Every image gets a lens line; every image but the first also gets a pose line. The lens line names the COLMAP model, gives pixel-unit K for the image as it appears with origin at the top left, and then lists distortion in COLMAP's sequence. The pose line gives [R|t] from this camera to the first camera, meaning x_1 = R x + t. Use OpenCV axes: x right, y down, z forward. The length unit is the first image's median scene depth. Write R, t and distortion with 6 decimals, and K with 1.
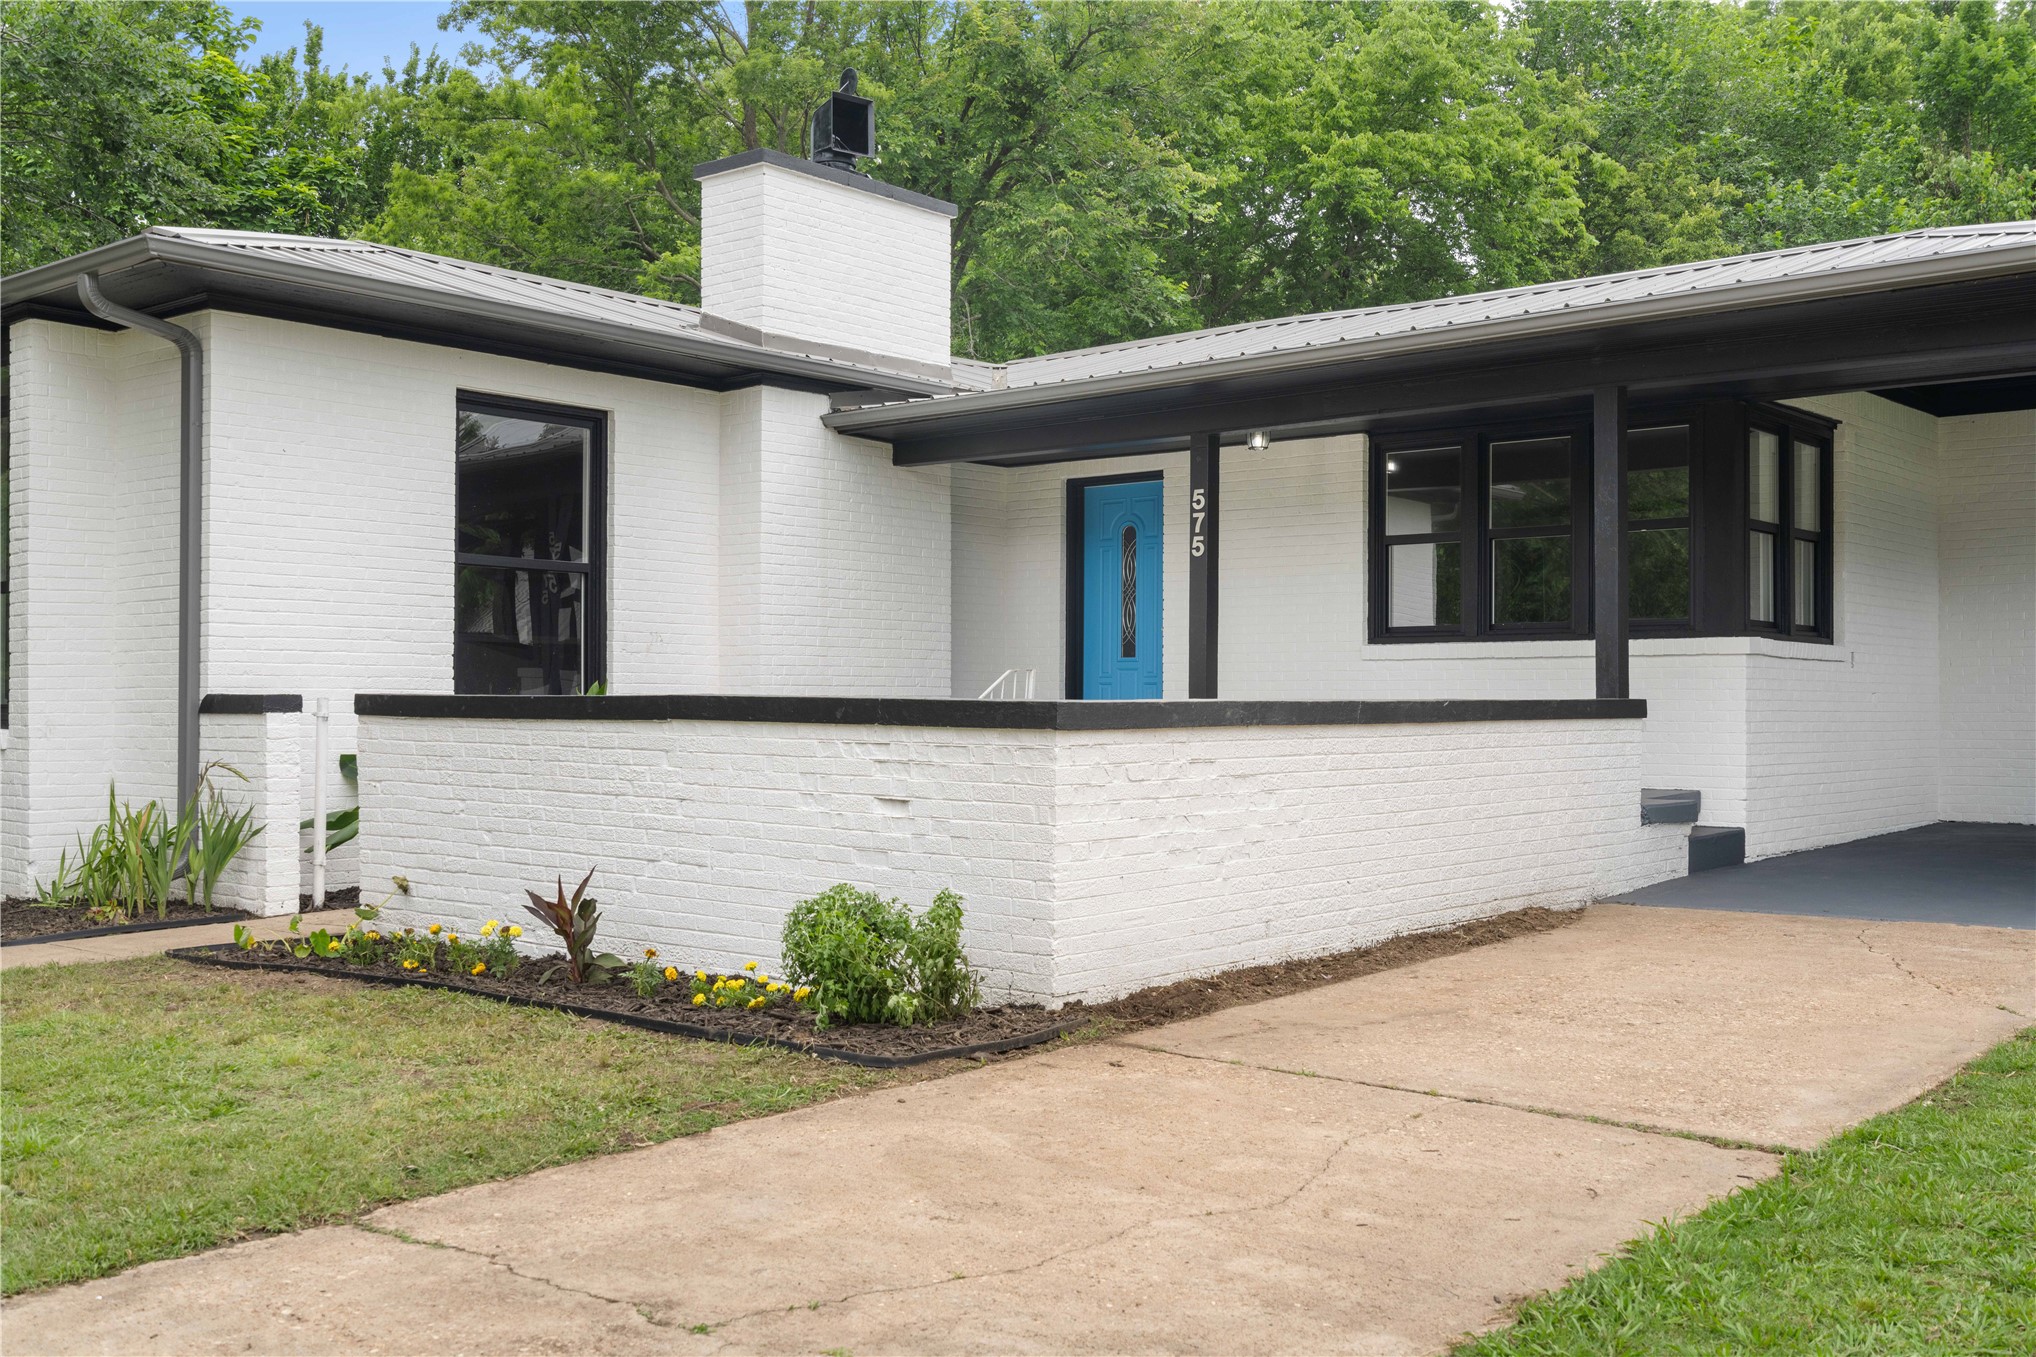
lens RADIAL K [[1987.1, 0, 1018.0], [0, 1987.1, 678.5], [0, 0, 1]] dist [-0.000237, -0.013844]
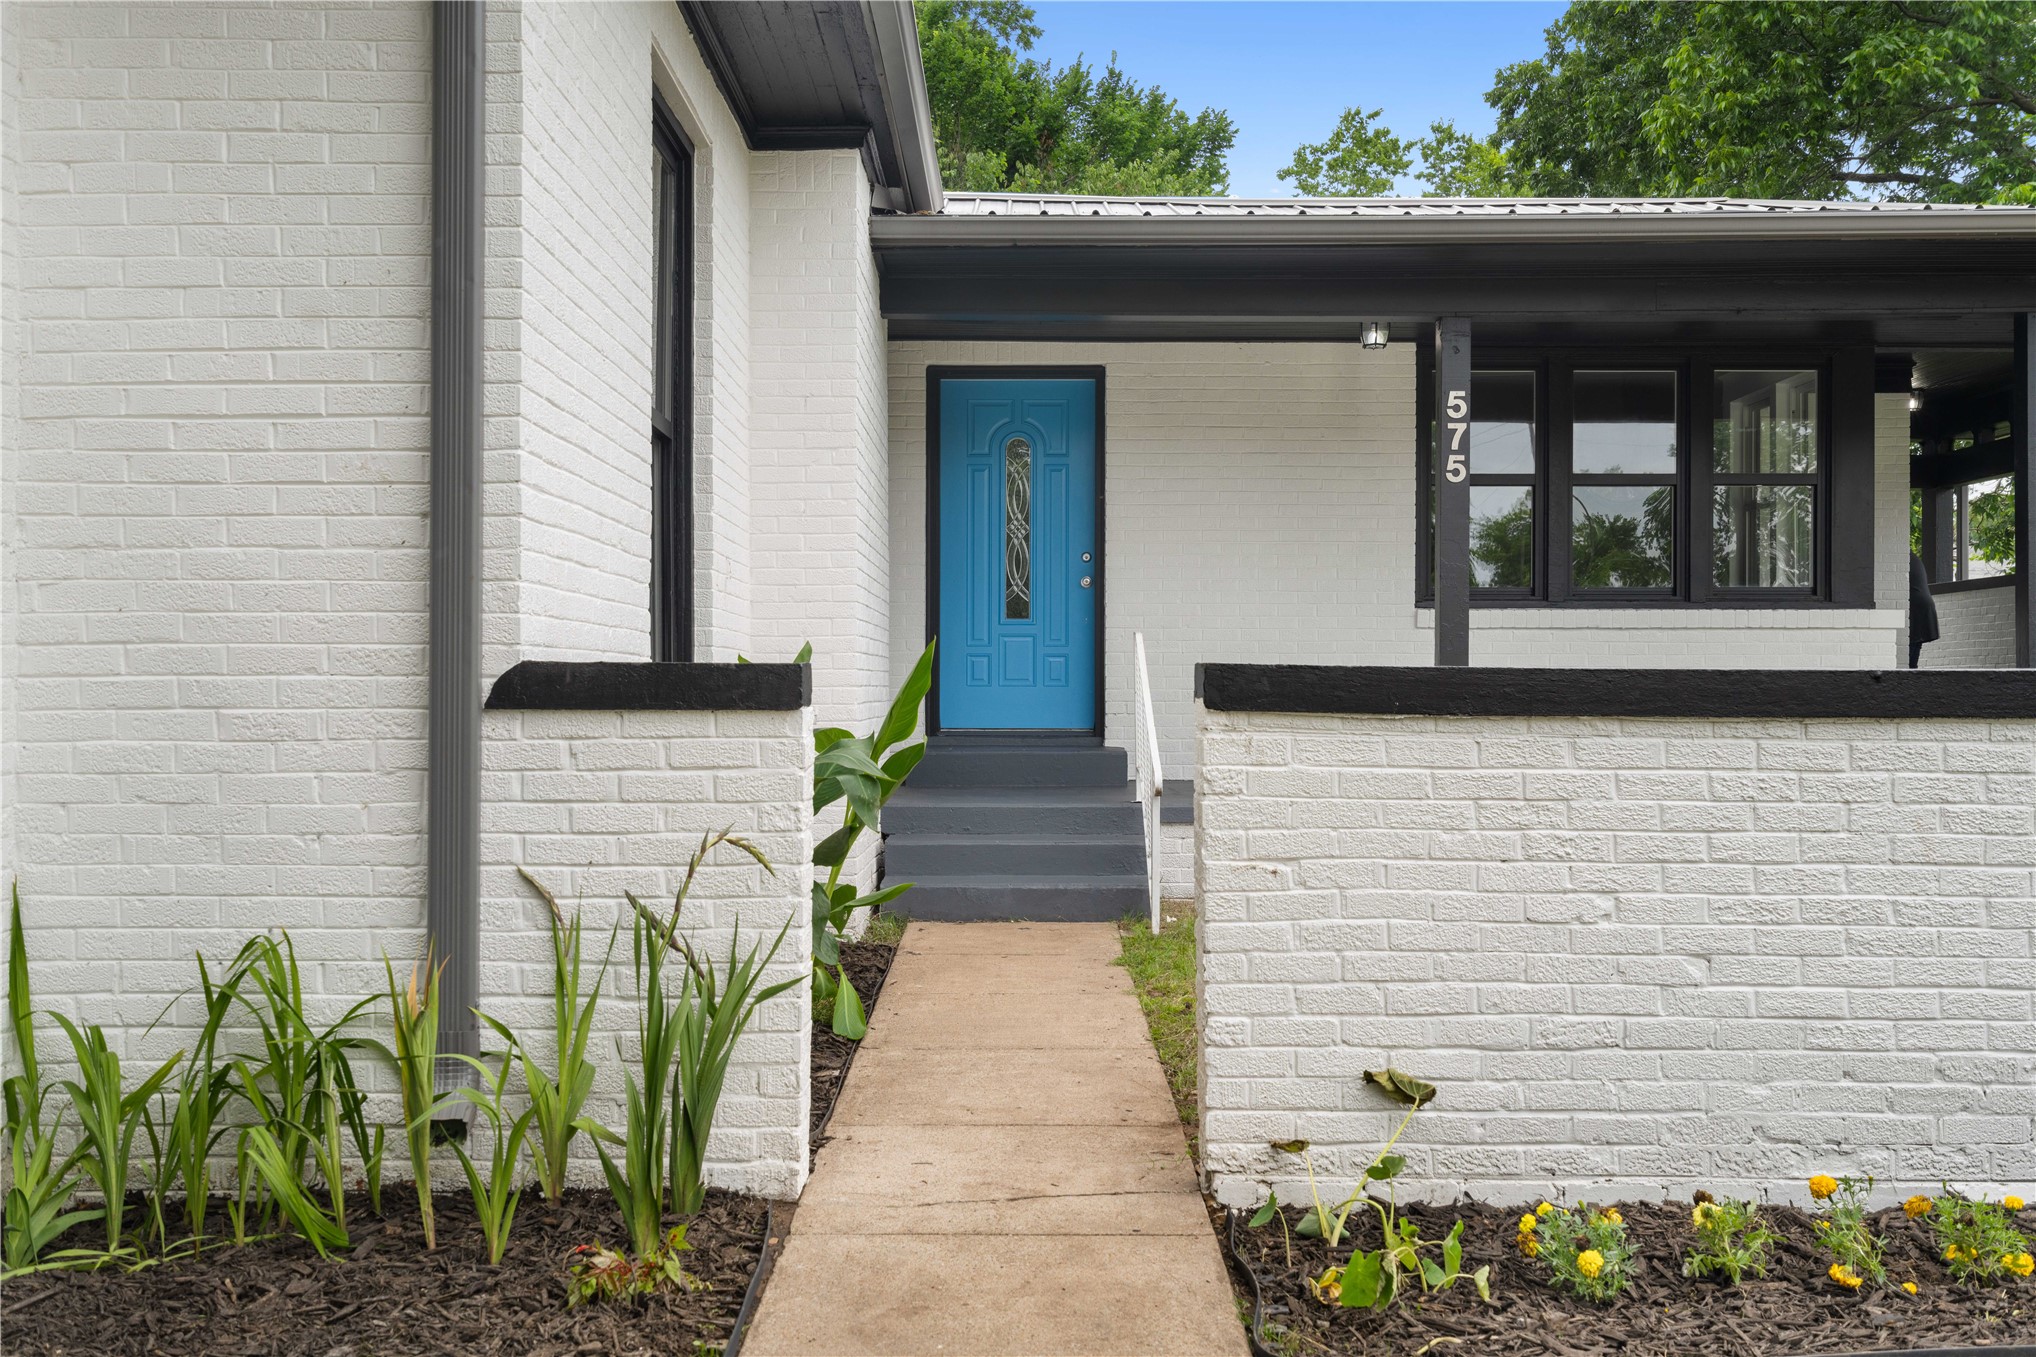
lens RADIAL K [[1987.1, 0, 1018.0], [0, 1987.1, 678.5], [0, 0, 1]] dist [-0.000237, -0.013844]
pose [[0.764591, 0.002267, 0.644512, -0.516723], [-0.009540, 0.999924, 0.007800, 0.006755], [-0.644445, -0.012112, 0.764554, 0.555151]]
